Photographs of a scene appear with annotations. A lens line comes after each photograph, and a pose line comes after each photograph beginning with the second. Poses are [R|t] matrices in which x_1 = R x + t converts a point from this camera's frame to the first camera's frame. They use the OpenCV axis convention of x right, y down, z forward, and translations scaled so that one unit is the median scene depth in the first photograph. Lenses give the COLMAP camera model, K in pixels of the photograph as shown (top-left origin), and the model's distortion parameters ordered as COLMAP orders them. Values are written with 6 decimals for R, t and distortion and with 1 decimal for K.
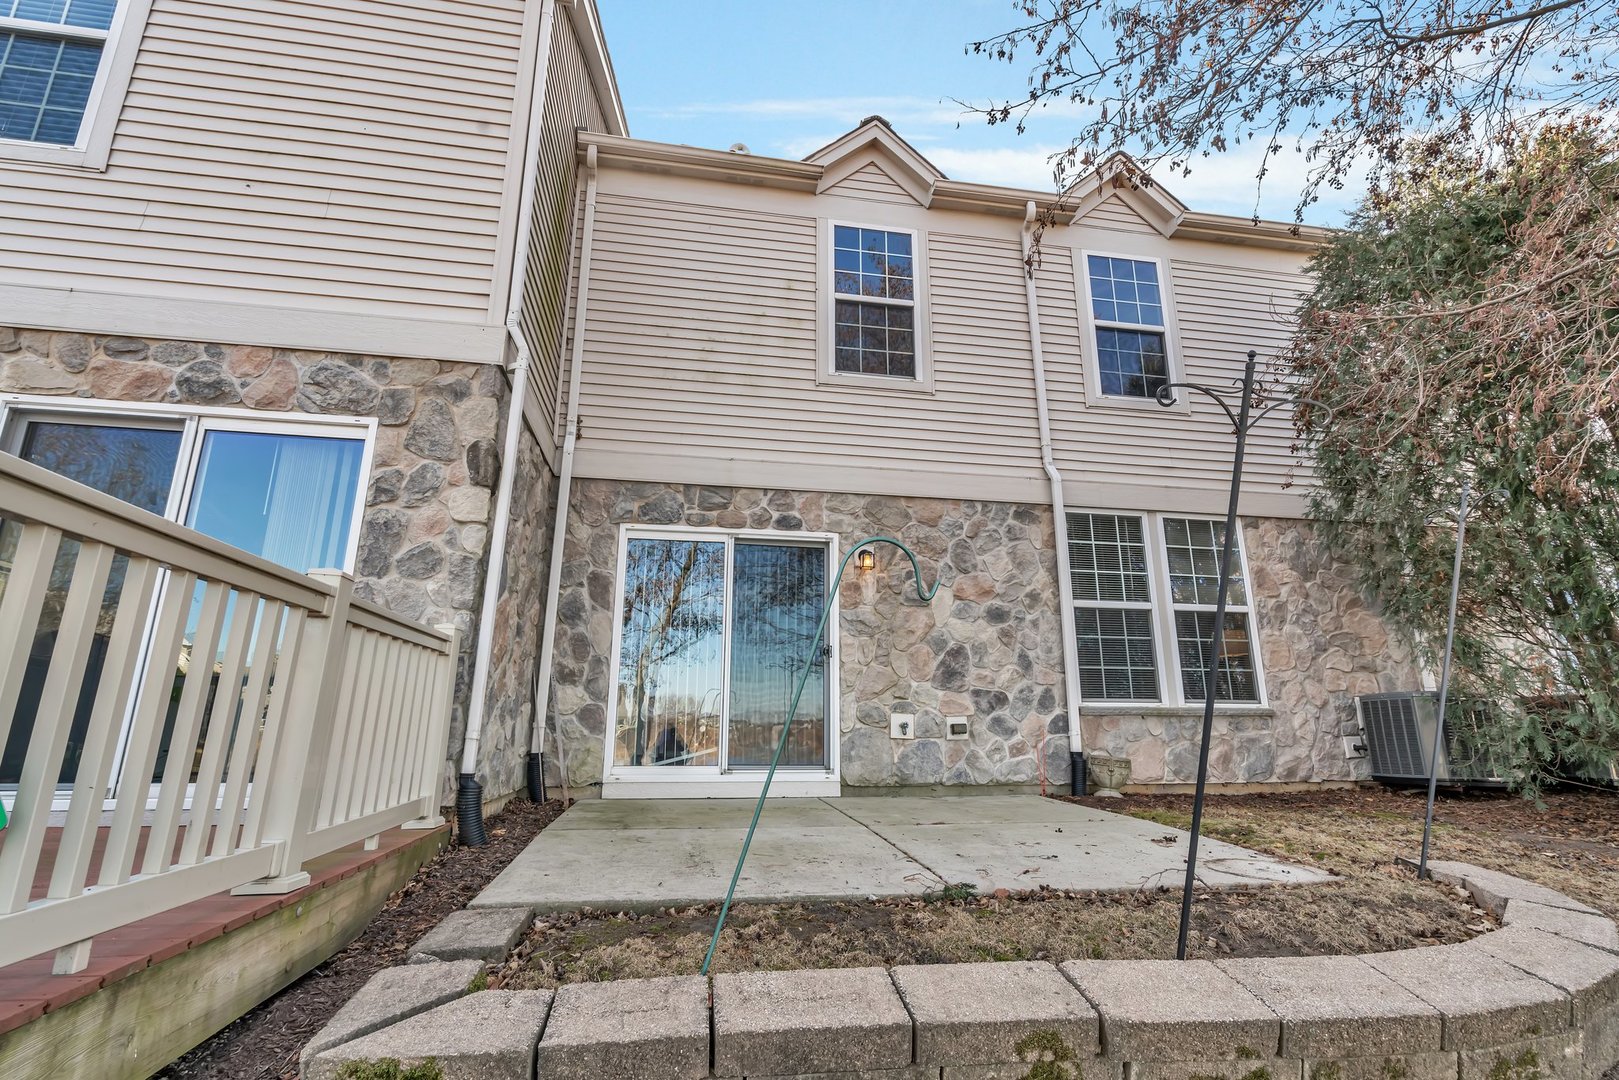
lens RADIAL K [[732.8, 0, 806.8], [0, 732.8, 541.7], [0, 0, 1]] dist [-0.005371, 0.002683]
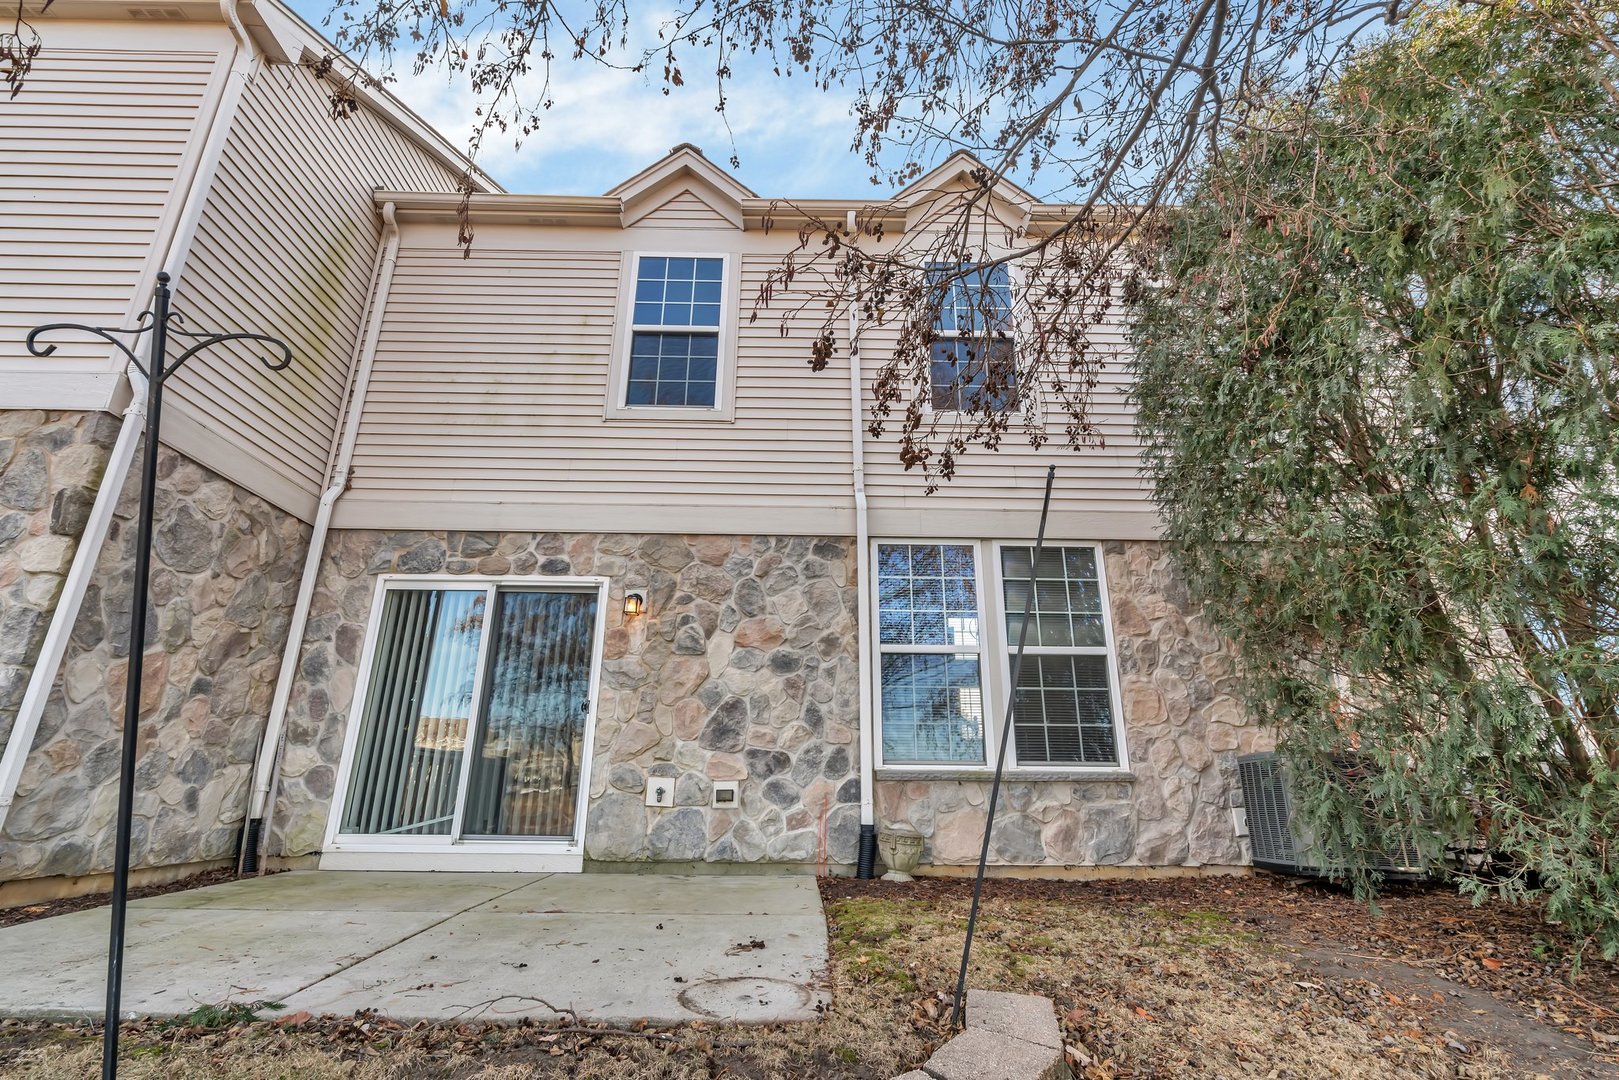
lens RADIAL K [[732.8, 0, 802.9], [0, 732.8, 543.5], [0, 0, 1]] dist [-0.005371, 0.002683]
pose [[0.988341, -0.043217, -0.145993, 0.420138], [0.032083, 0.996455, -0.077776, 0.026299], [0.148837, 0.072185, 0.986224, 0.127216]]
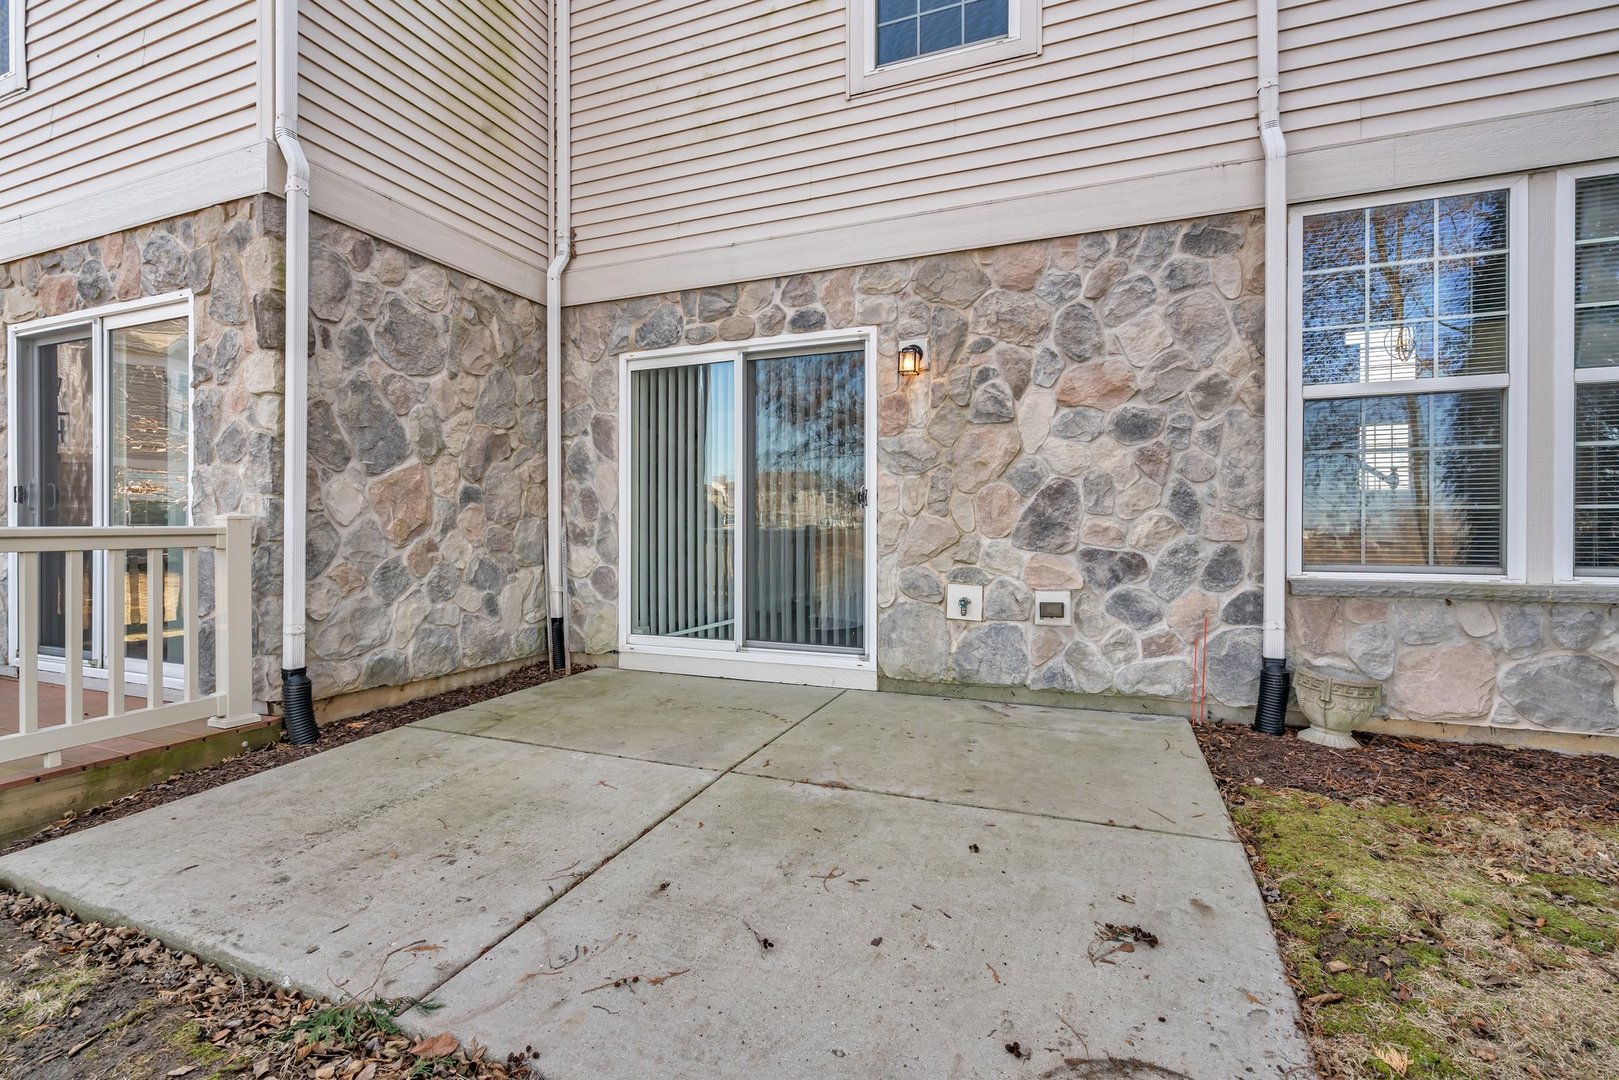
lens RADIAL K [[732.8, 0, 808.6], [0, 732.8, 531.7], [0, 0, 1]] dist [-0.005371, 0.002683]
pose [[0.852429, -0.002871, -0.522836, 0.346960], [0.132570, 0.968493, 0.210822, 0.022317], [0.505758, -0.249023, 0.825952, 0.357058]]
